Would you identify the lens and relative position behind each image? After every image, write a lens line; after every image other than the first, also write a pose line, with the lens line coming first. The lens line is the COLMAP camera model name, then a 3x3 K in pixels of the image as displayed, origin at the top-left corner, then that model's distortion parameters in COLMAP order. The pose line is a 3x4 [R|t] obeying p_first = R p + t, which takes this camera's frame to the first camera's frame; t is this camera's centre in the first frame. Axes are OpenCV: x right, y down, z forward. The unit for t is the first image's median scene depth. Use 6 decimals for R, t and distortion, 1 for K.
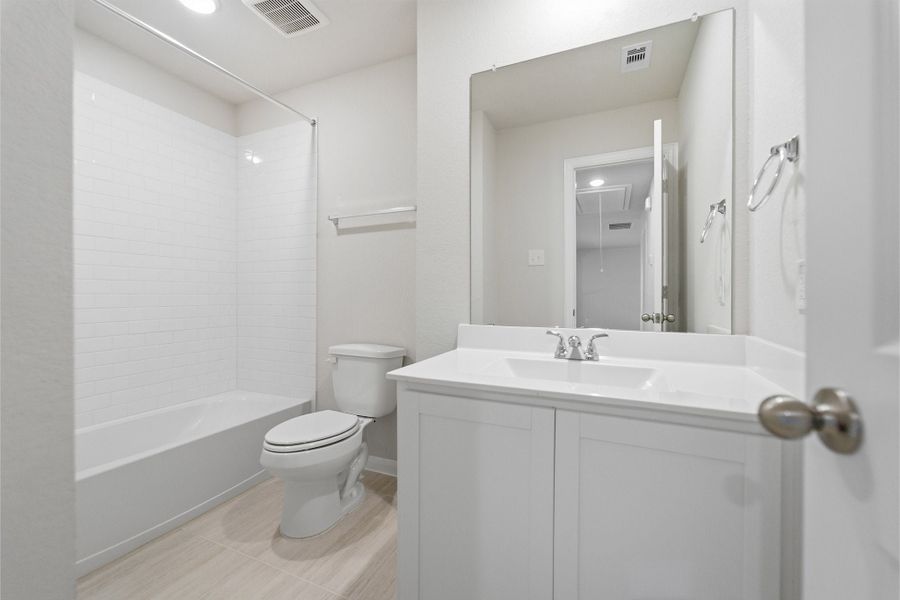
lens RADIAL K [[348.9, 0, 450.0], [0, 348.9, 300.0], [0, 0, 1]] dist [-0.000601, 0.000021]
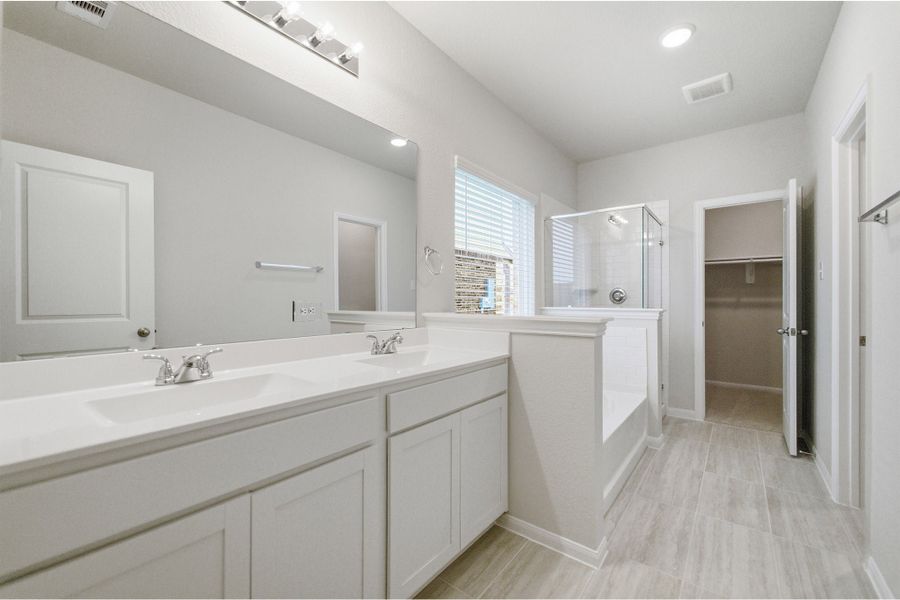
lens RADIAL K [[362.8, 0, 451.7], [0, 362.8, 302.3], [0, 0, 1]] dist [-0.010327, 0.000156]
pose [[0.252159, 0.000500, 0.967686, -0.328170], [0.023904, 0.999692, -0.006745, -0.001781], [-0.967390, 0.024832, 0.252070, 0.151535]]
